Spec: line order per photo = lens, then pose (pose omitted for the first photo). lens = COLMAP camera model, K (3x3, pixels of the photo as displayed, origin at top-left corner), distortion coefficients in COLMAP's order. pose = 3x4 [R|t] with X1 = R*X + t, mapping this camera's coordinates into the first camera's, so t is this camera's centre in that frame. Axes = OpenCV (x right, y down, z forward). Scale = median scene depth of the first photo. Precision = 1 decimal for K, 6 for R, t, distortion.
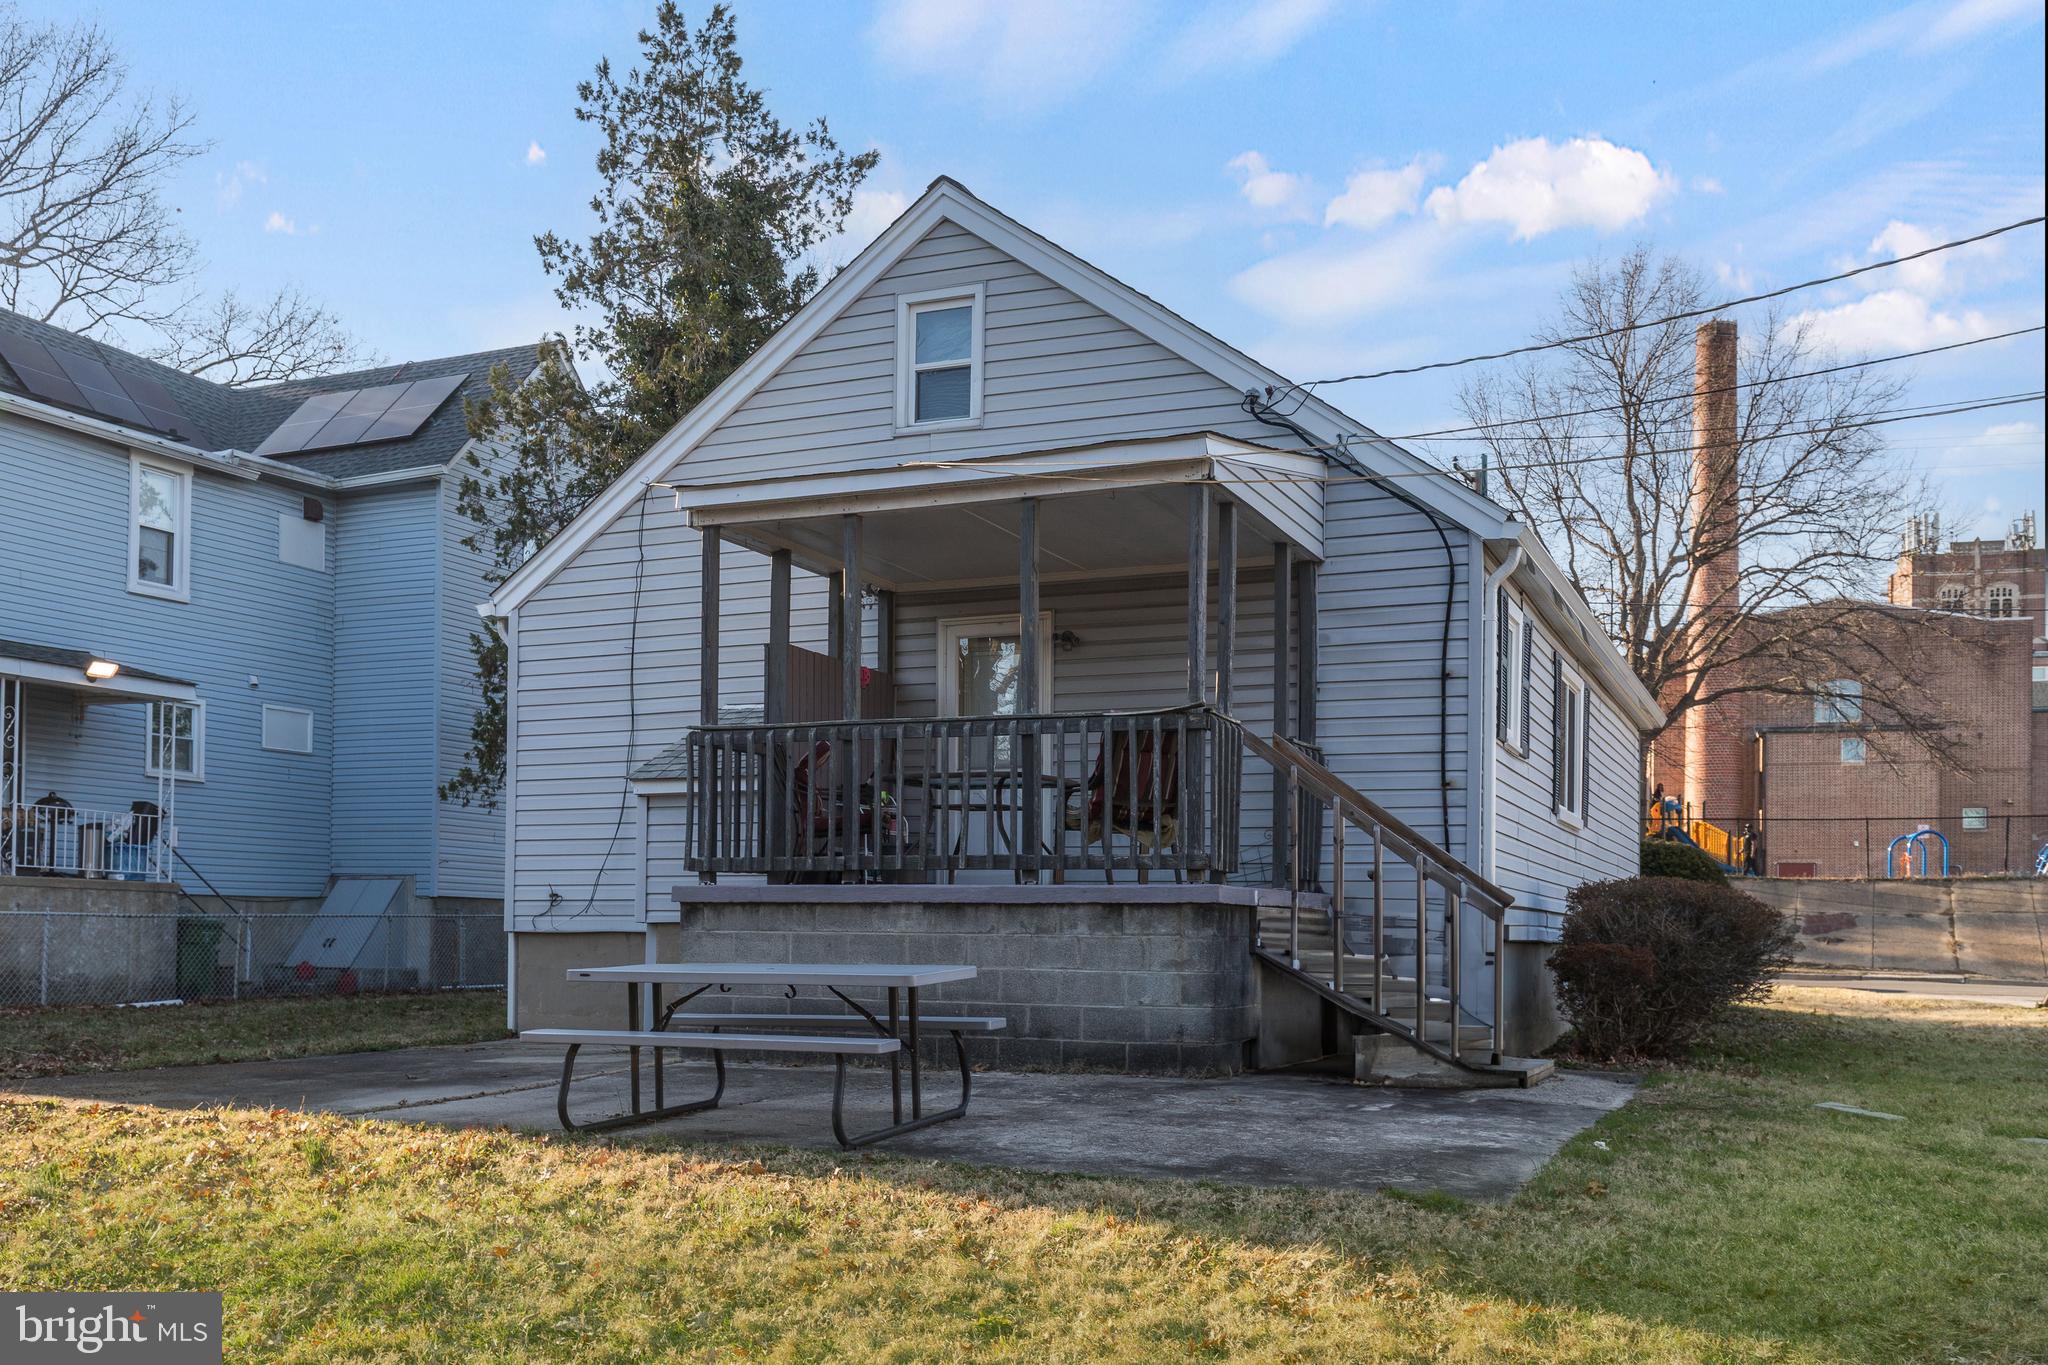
lens RADIAL K [[1919.1, 0, 995.4], [0, 1919.1, 952.3], [0, 0, 1]] dist [0.001747, -0.002376]
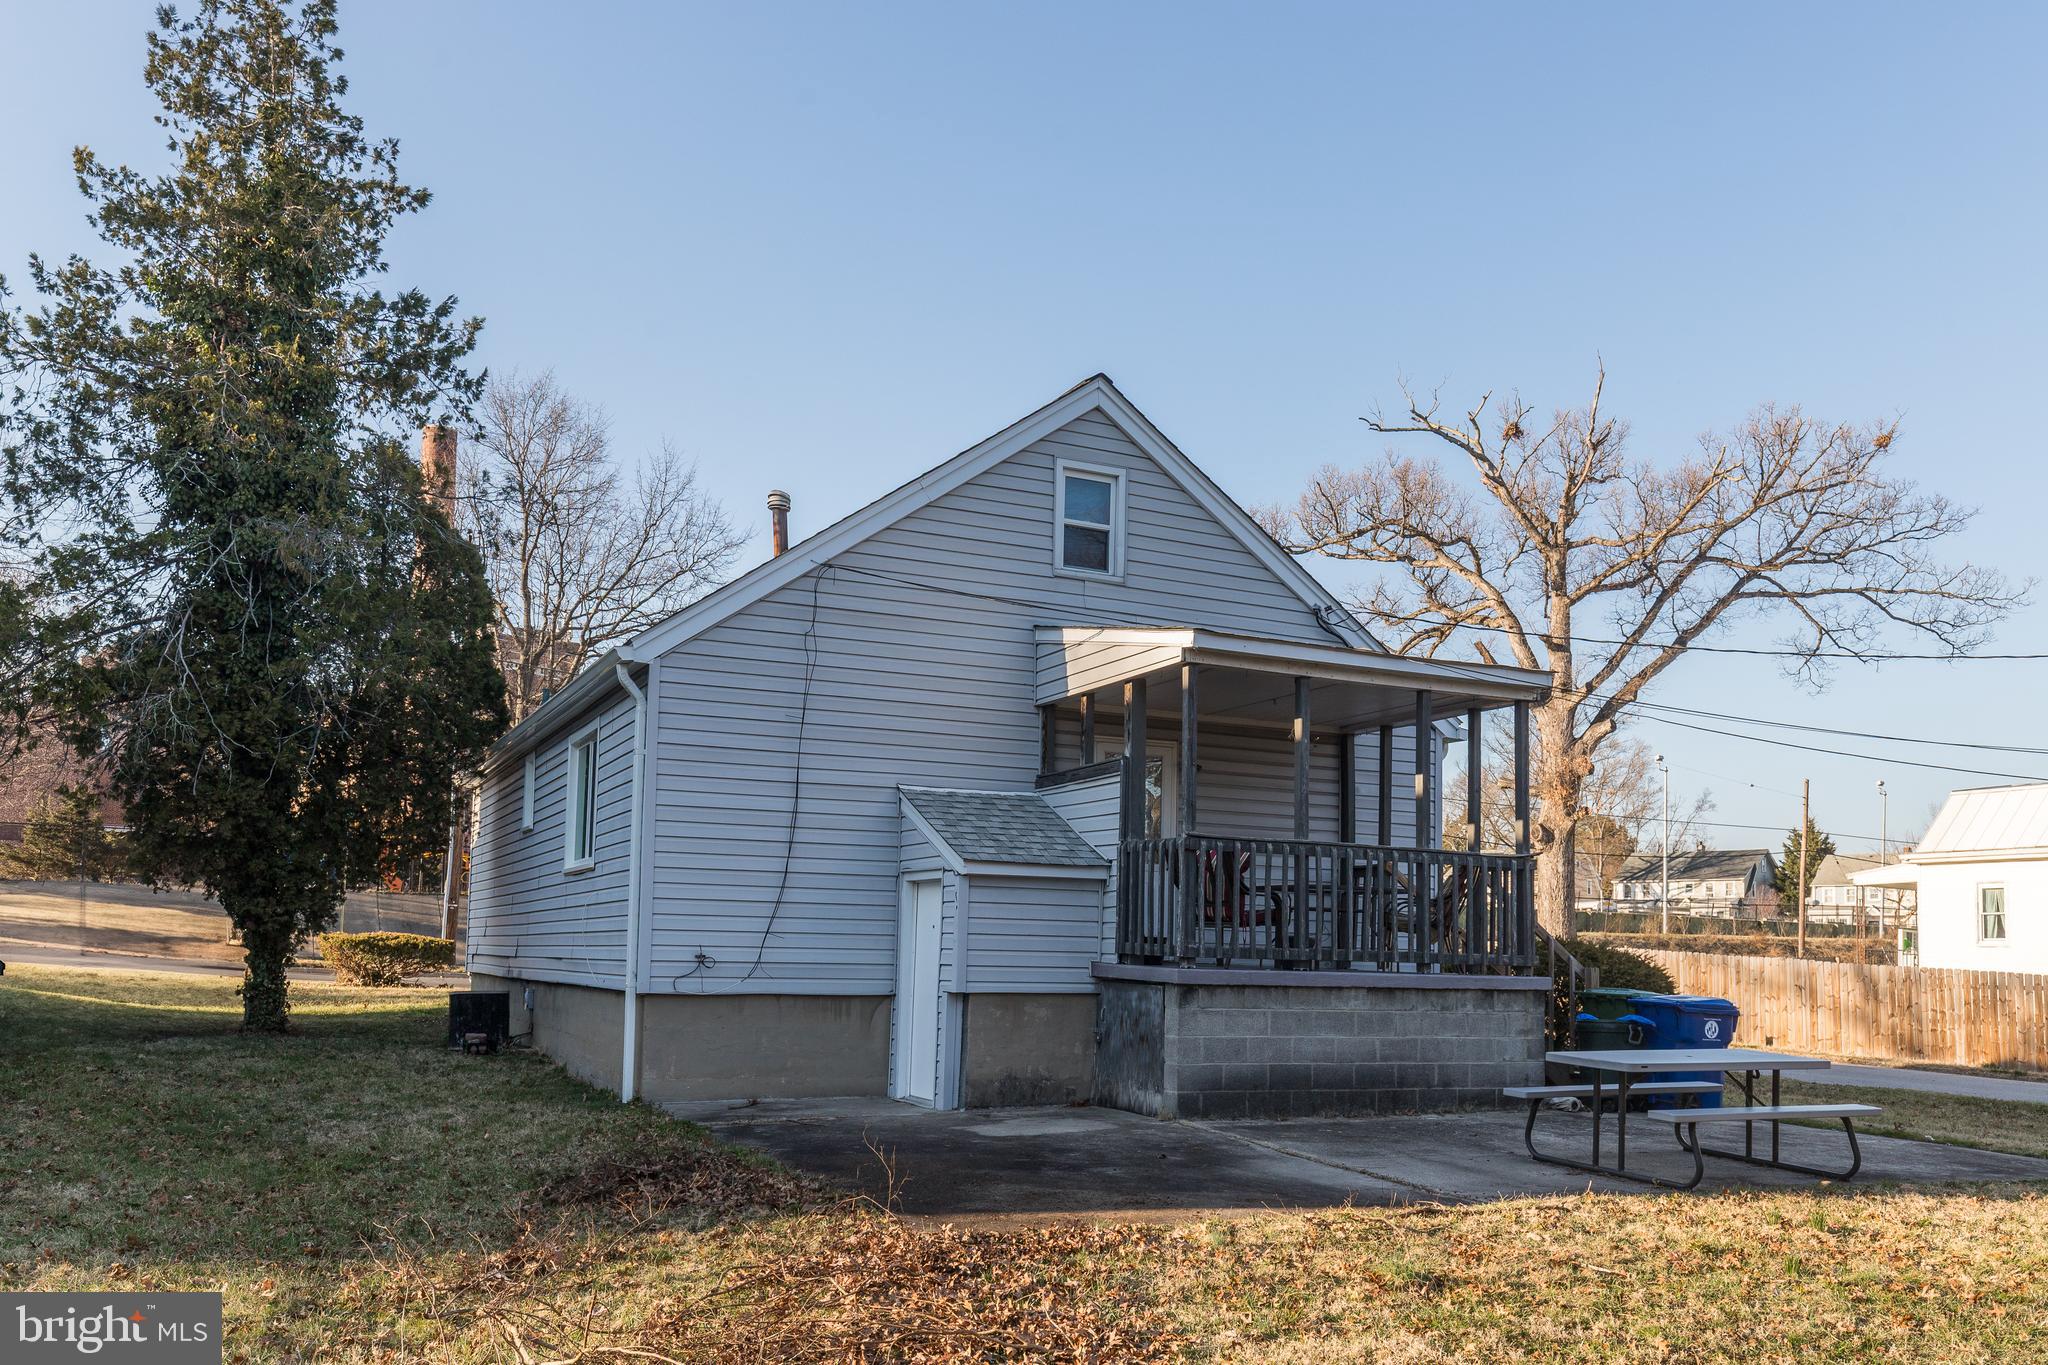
lens RADIAL K [[1608.4, 0, 1022.7], [0, 1608.4, 886.4], [0, 0, 1]] dist [0.001570, -0.006928]
pose [[0.659454, 0.038156, 0.750776, -0.804566], [-0.012669, 0.999133, -0.039650, -0.038056], [-0.751638, 0.016636, 0.659366, 0.366247]]
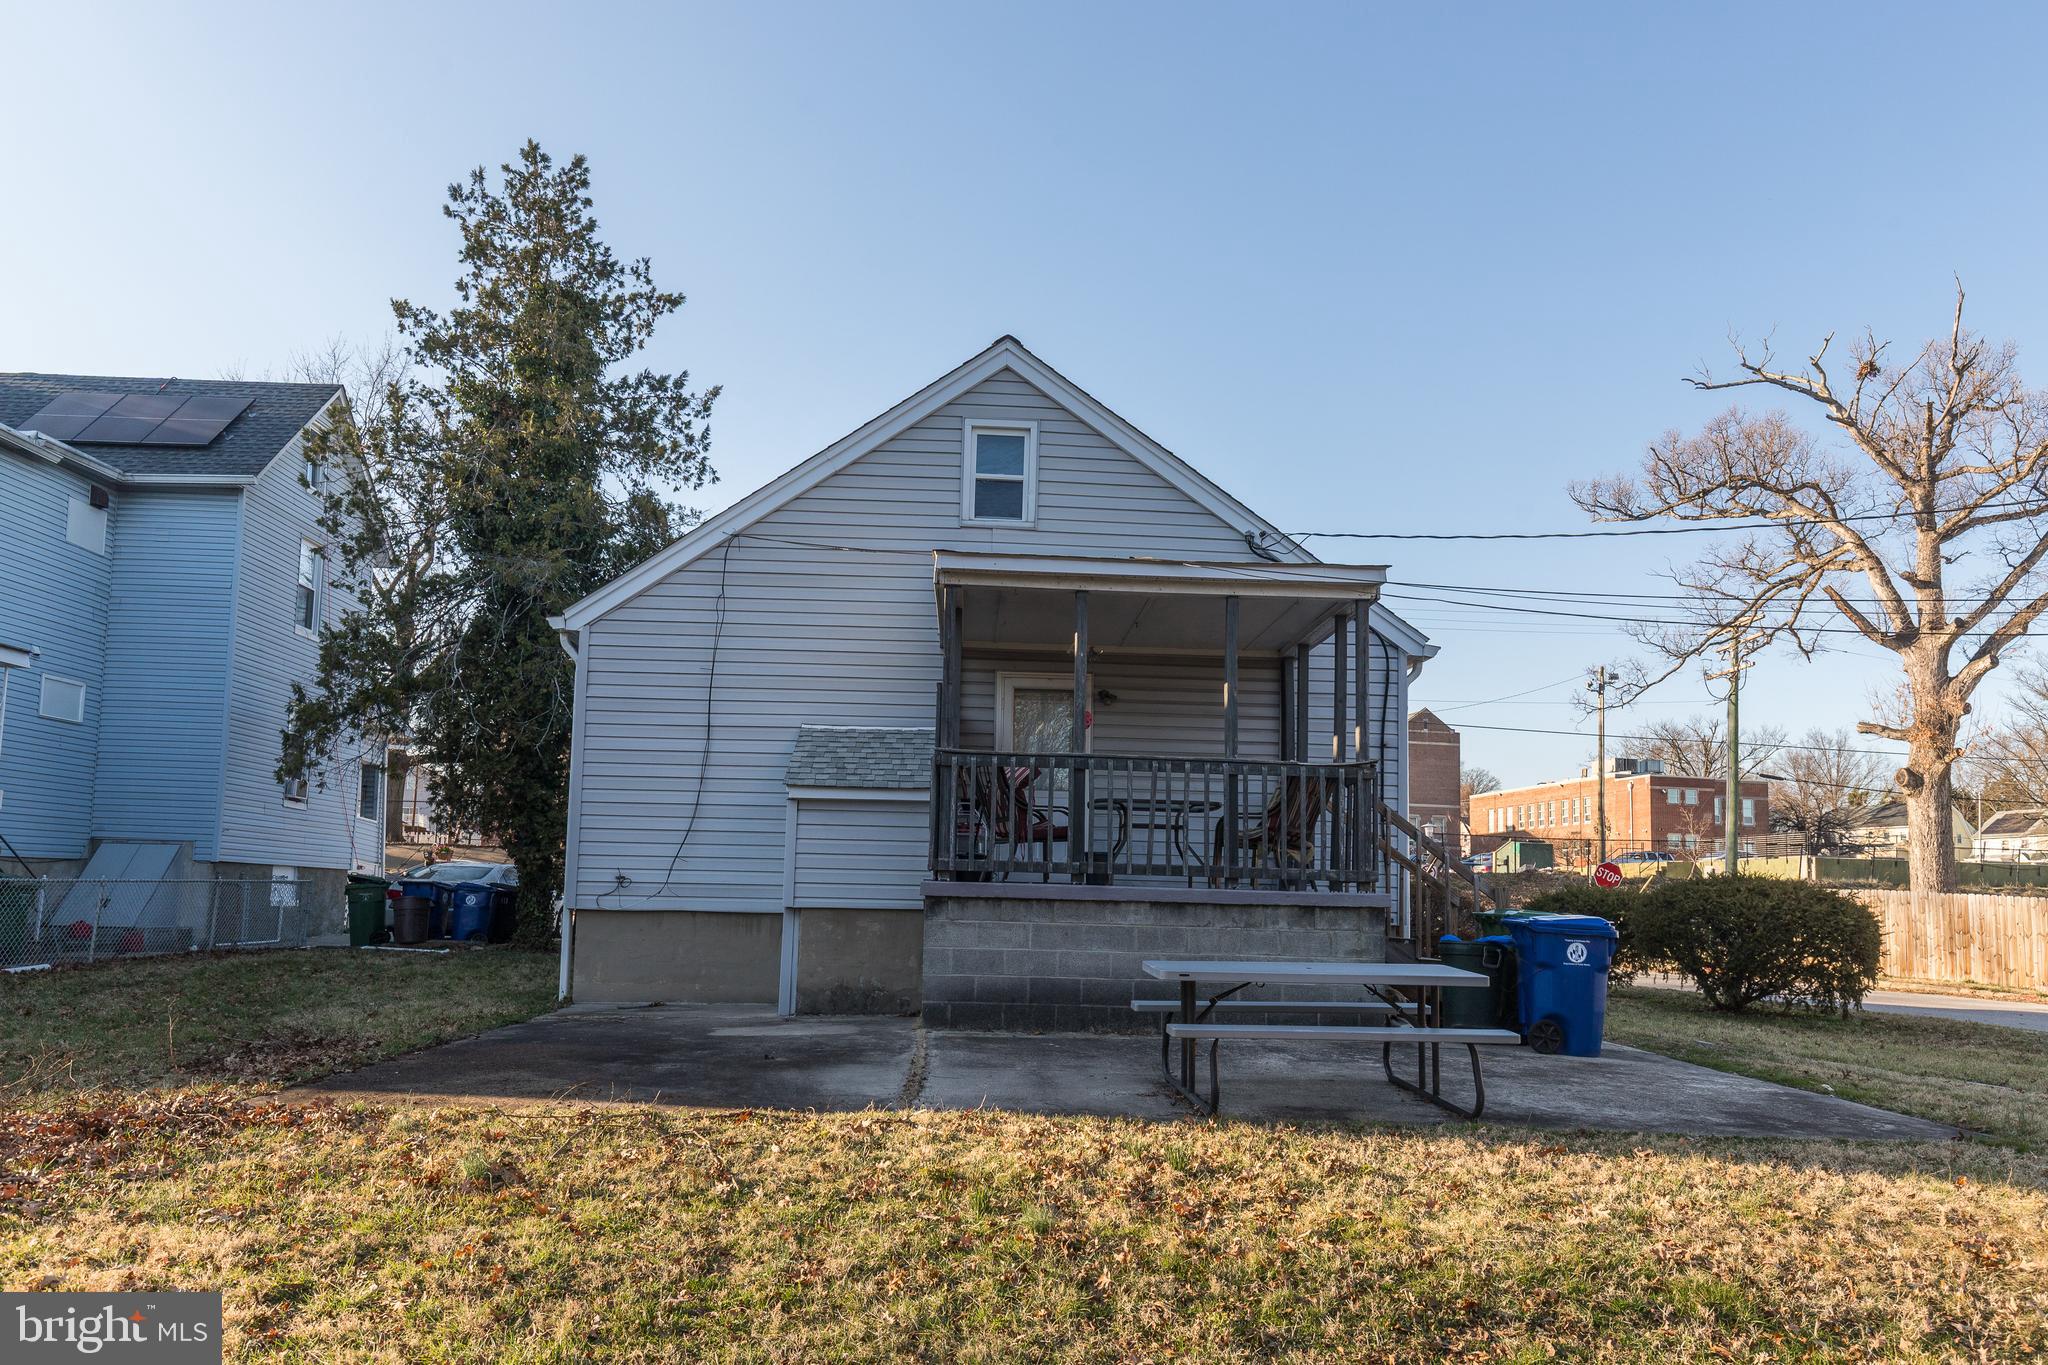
lens RADIAL K [[1323.2, 0, 1030.1], [0, 1323.2, 822.9], [0, 0, 1]] dist [0.008386, 0.001550]
pose [[0.893300, 0.040182, 0.447662, -0.399391], [-0.013401, 0.997934, -0.062833, -0.017275], [-0.449262, 0.050129, 0.891993, 0.204747]]
